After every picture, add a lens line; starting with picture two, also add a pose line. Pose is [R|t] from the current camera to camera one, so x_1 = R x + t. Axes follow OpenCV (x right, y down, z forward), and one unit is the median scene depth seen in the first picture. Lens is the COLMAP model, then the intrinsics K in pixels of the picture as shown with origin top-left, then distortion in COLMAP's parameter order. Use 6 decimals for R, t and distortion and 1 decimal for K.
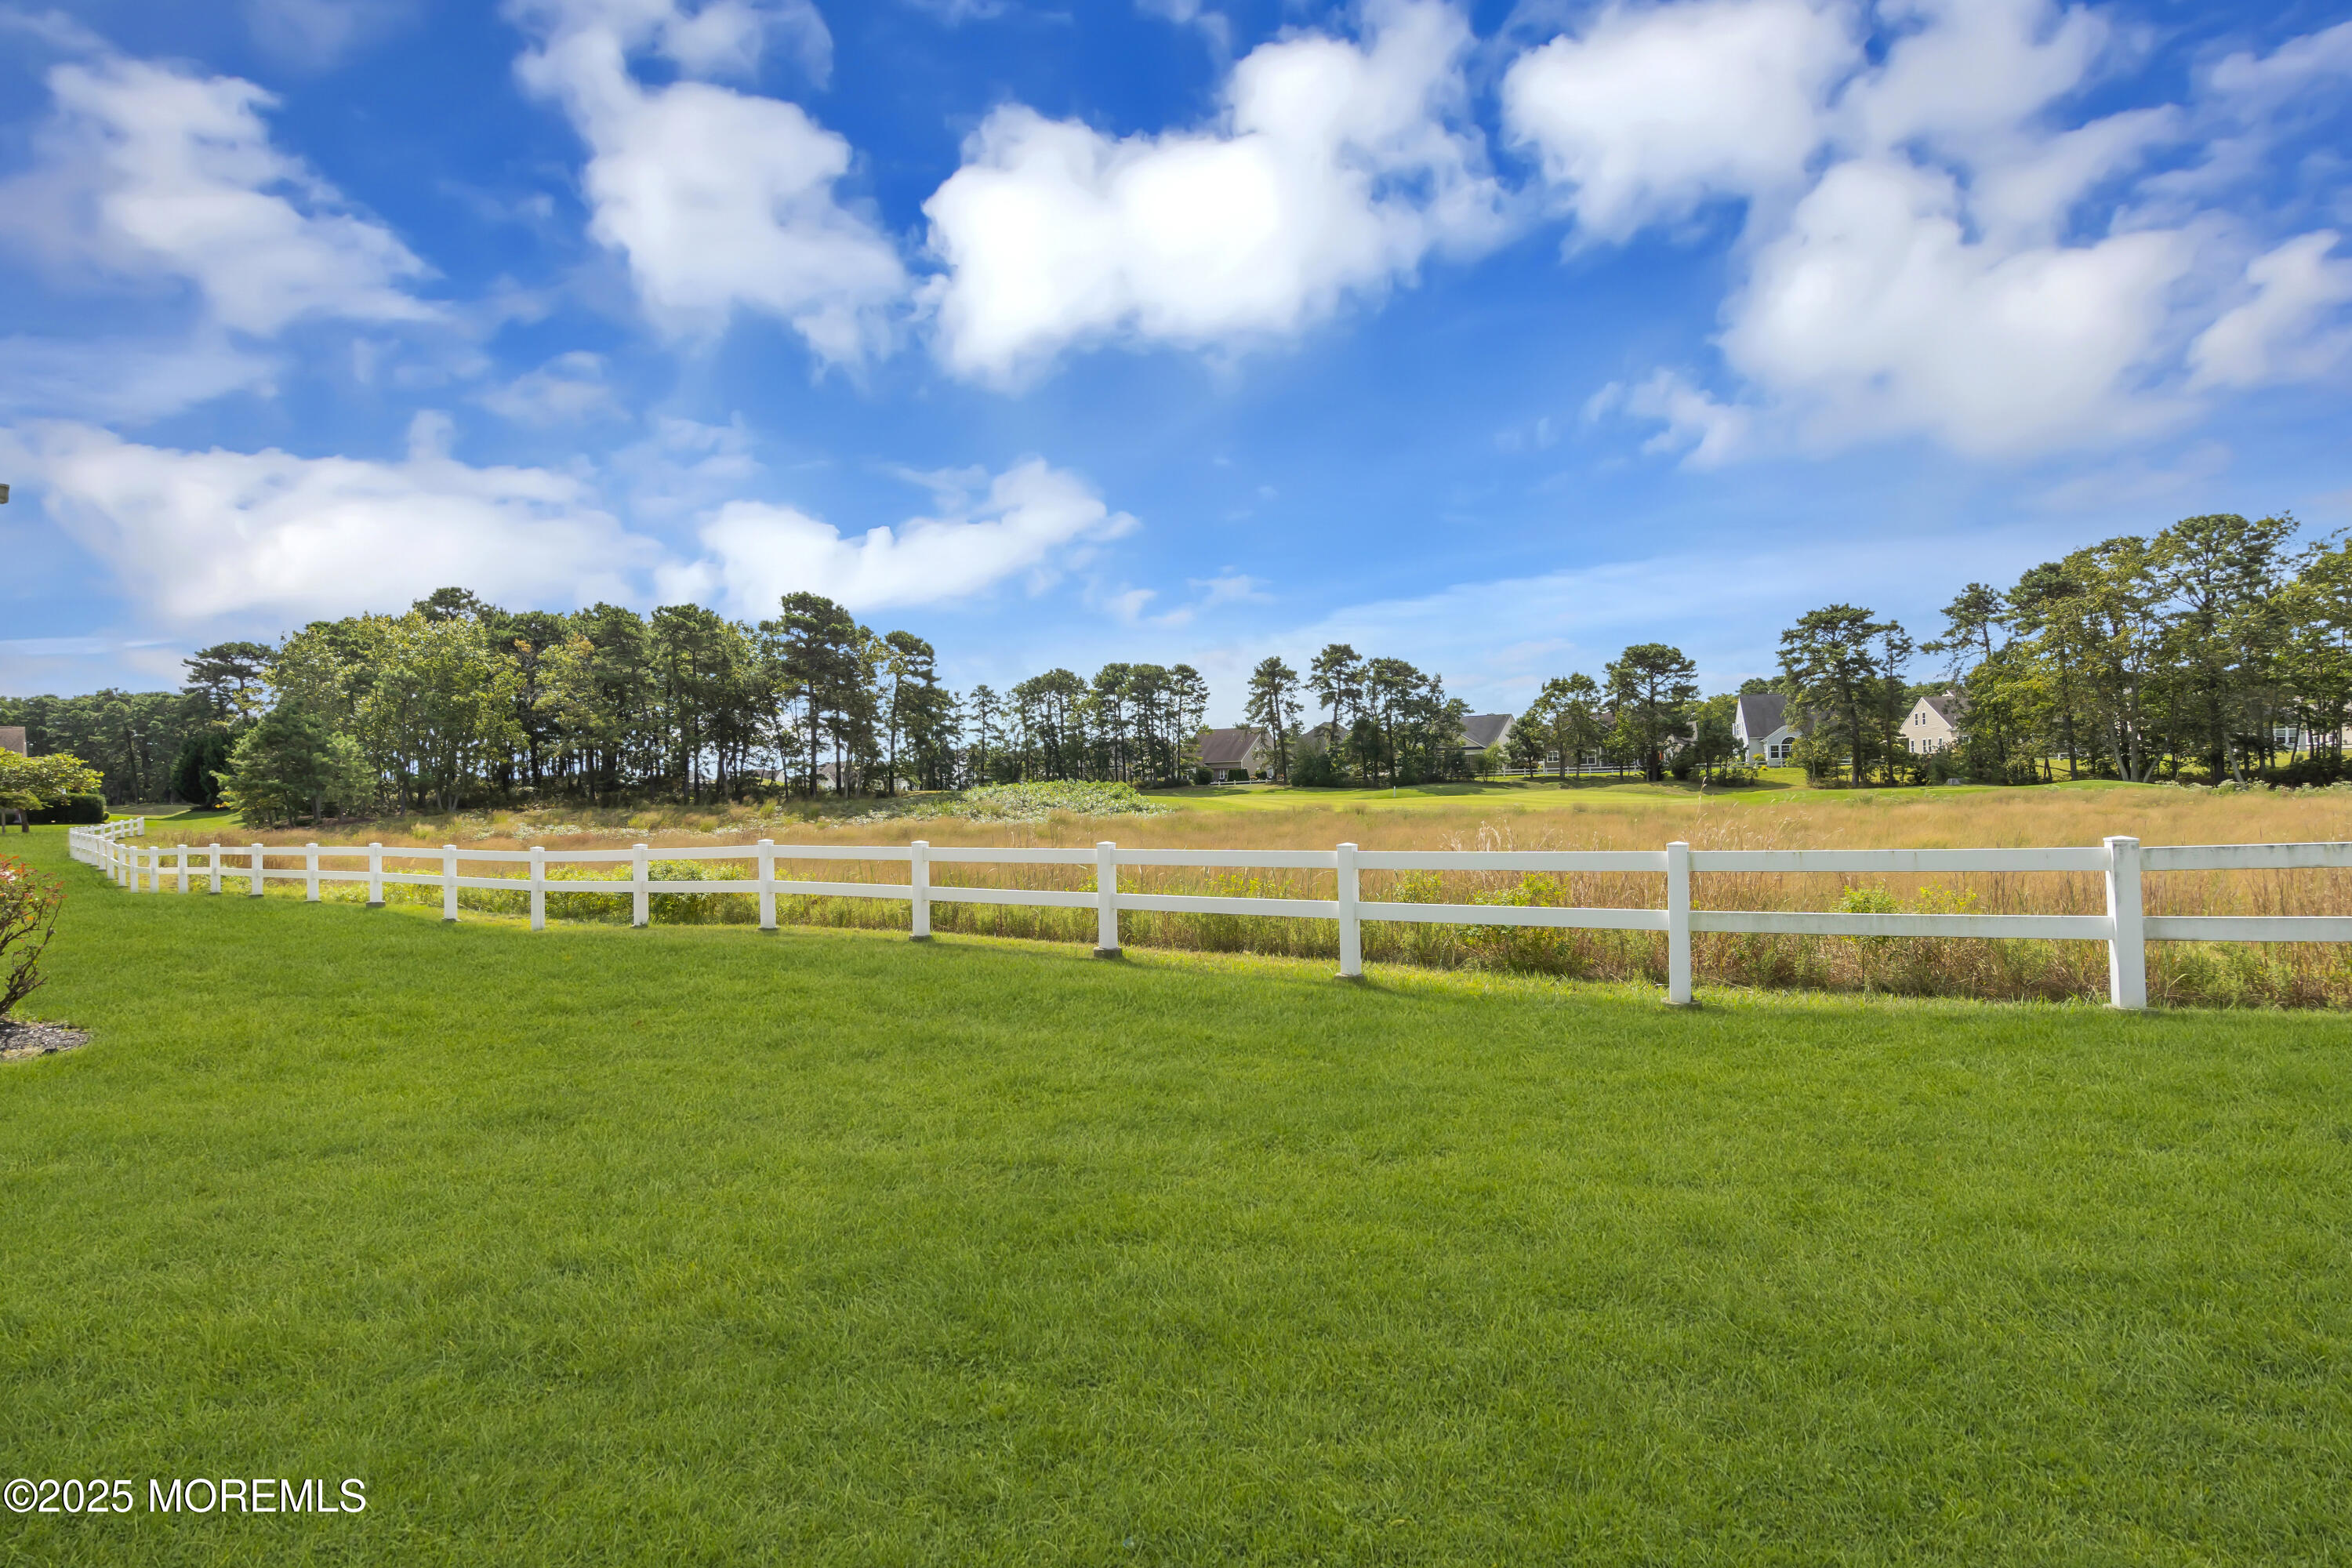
lens RADIAL K [[1158.7, 0, 1195.9], [0, 1158.7, 774.1], [0, 0, 1]] dist [0.002552, 0.000116]
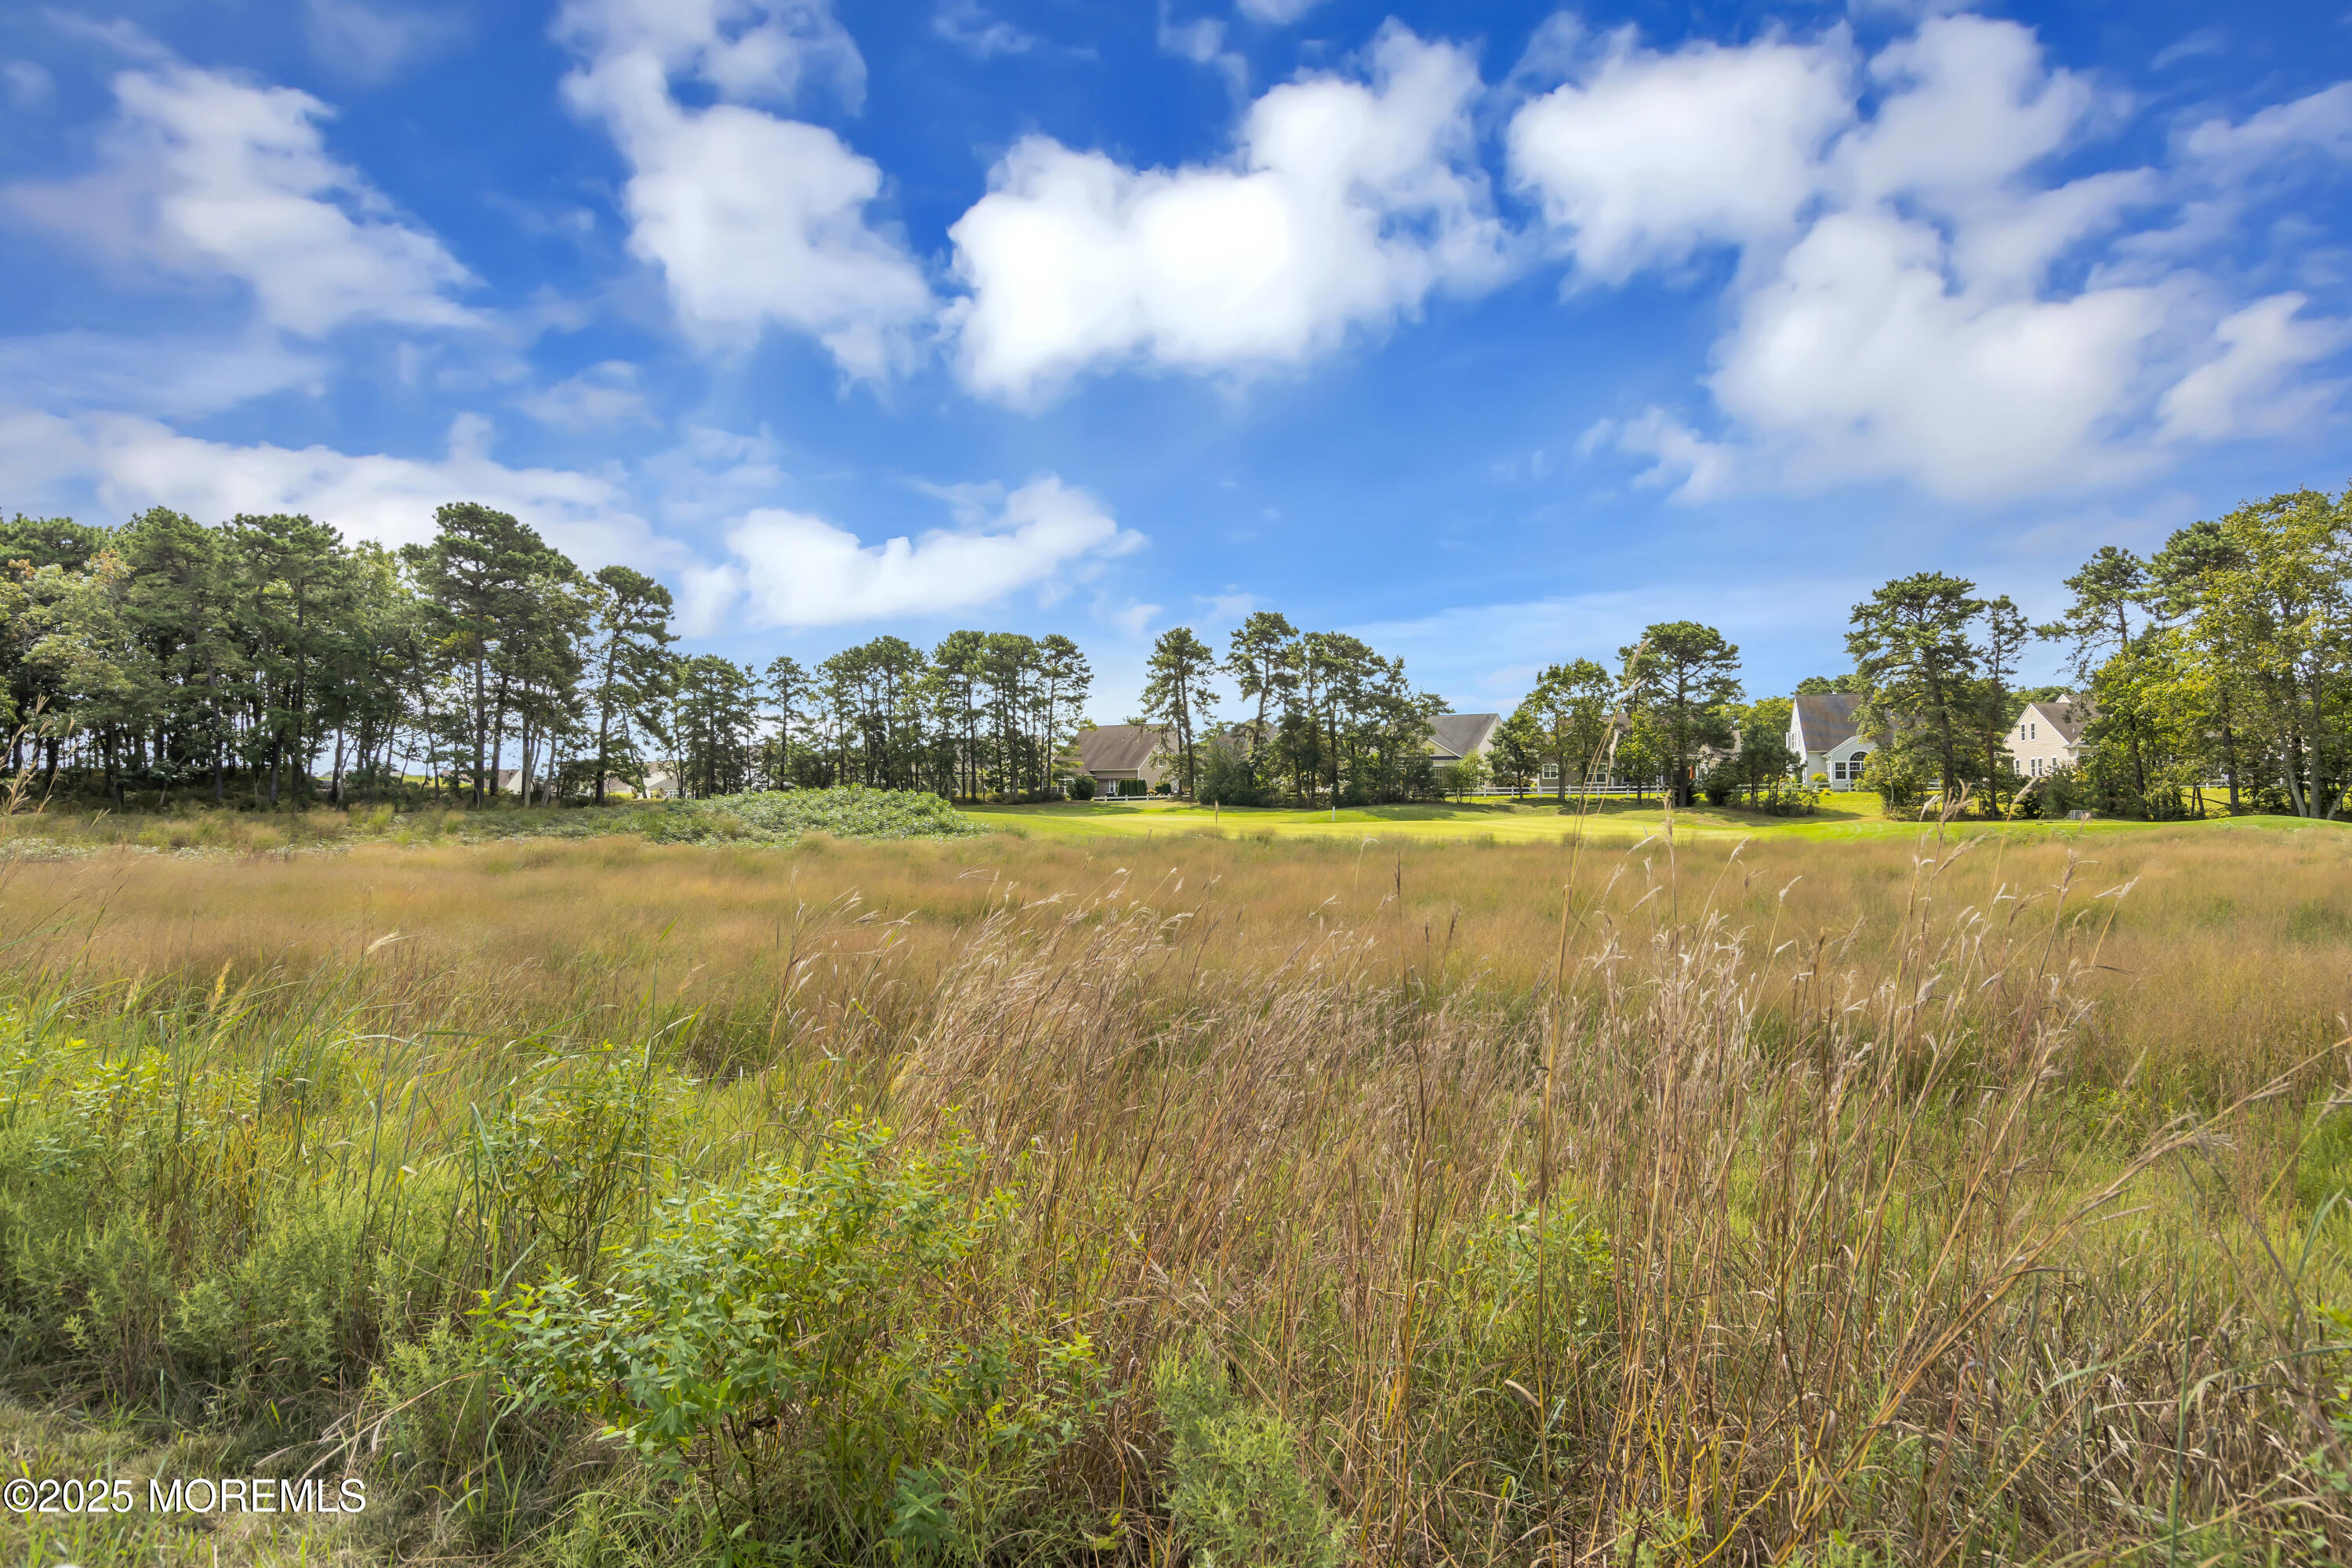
lens RADIAL K [[1418.6, 0, 1238.5], [0, 1418.6, 765.7], [0, 0, 1]] dist [0.003709, 0.000239]
pose [[0.997459, 0.022318, 0.067649, 0.048727], [-0.021009, 0.999579, -0.020003, 0.003742], [-0.068067, 0.018531, 0.997509, 0.110333]]
